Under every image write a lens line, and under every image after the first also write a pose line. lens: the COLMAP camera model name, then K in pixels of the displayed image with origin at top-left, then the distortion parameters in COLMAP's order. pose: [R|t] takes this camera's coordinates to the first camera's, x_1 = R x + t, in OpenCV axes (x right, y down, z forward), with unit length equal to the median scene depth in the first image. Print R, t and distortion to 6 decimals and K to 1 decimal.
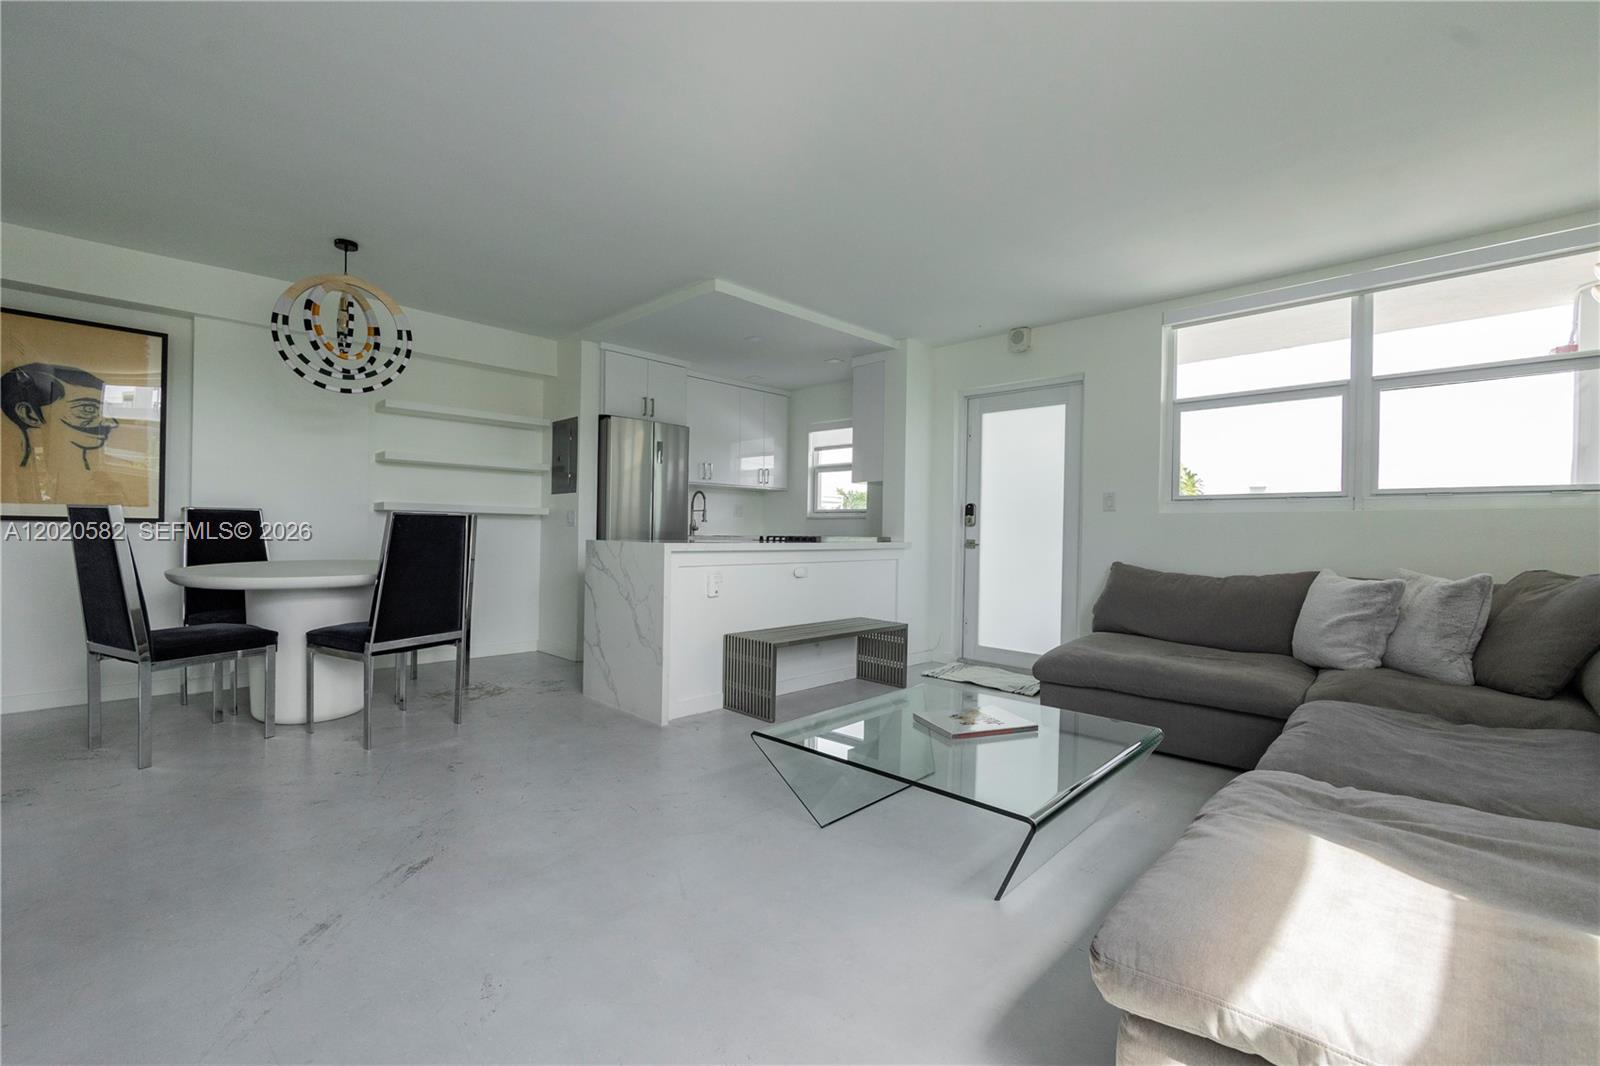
lens RADIAL K [[666.9, 0, 804.3], [0, 666.9, 535.6], [0, 0, 1]] dist [0.001172, 0.000151]
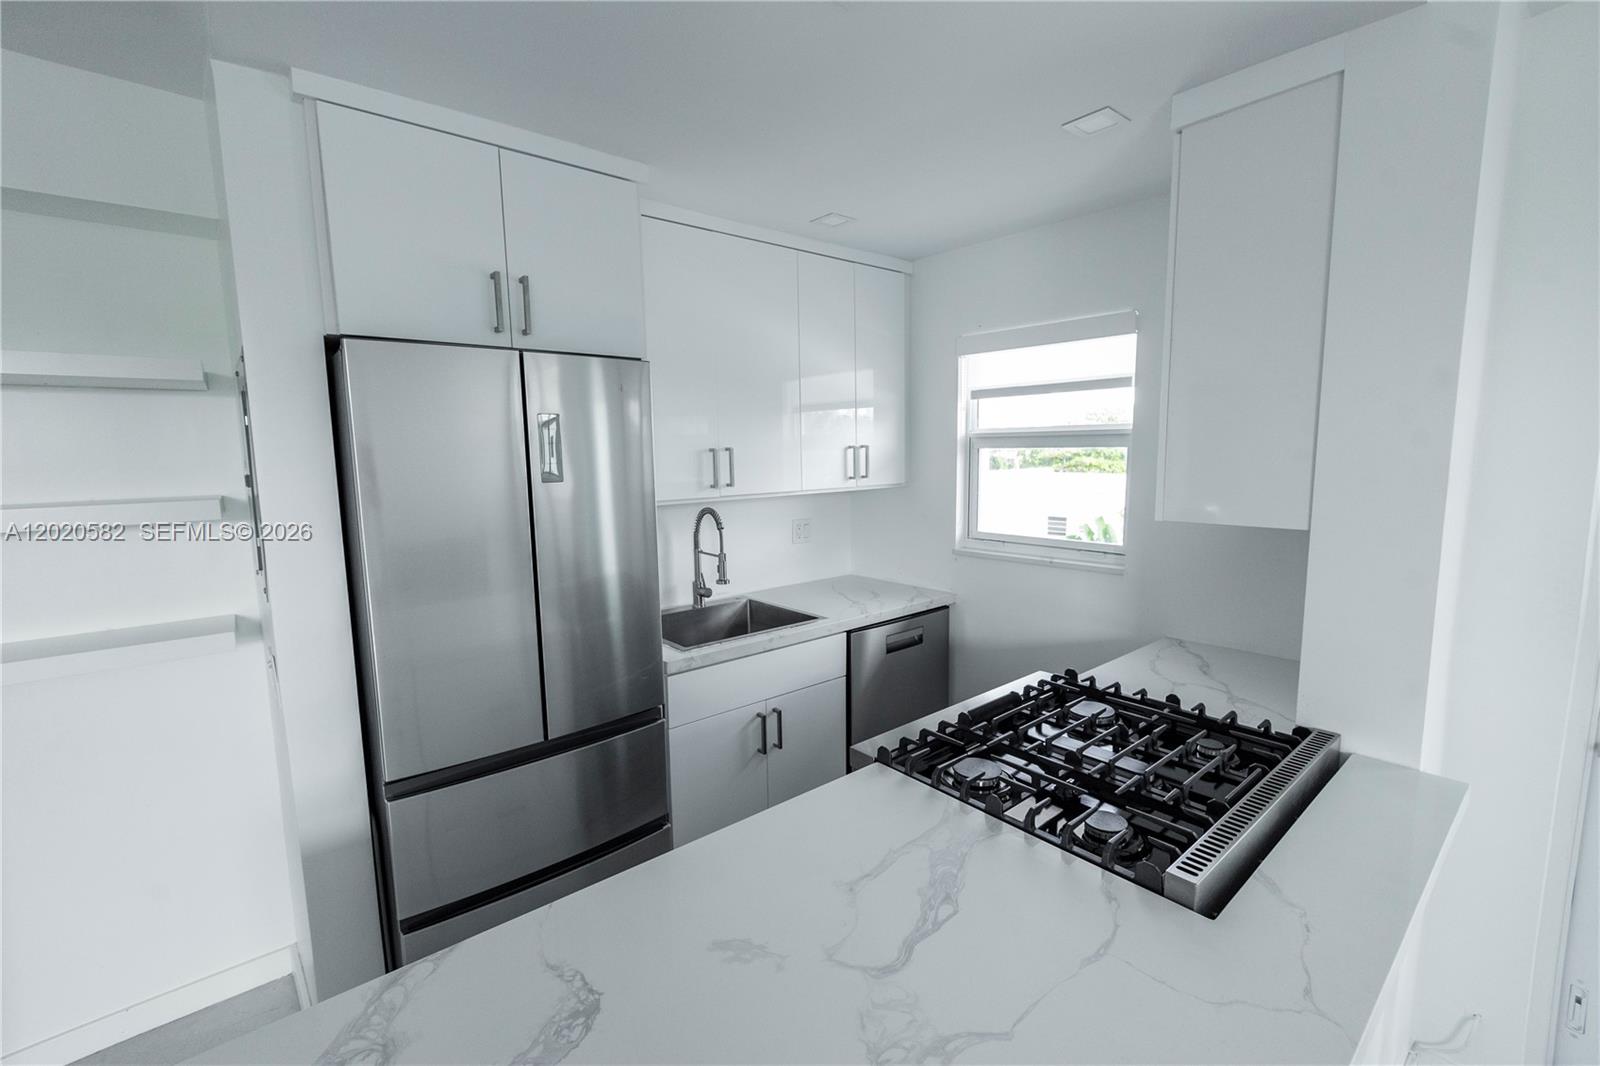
lens RADIAL K [[666.9, 0, 795.6], [0, 666.9, 538.0], [0, 0, 1]] dist [0.001172, 0.000151]
pose [[0.993133, -0.025068, -0.114276, -0.058827], [0.037606, 0.993340, 0.108915, -0.103158], [0.110784, -0.112464, 0.987461, 0.640428]]
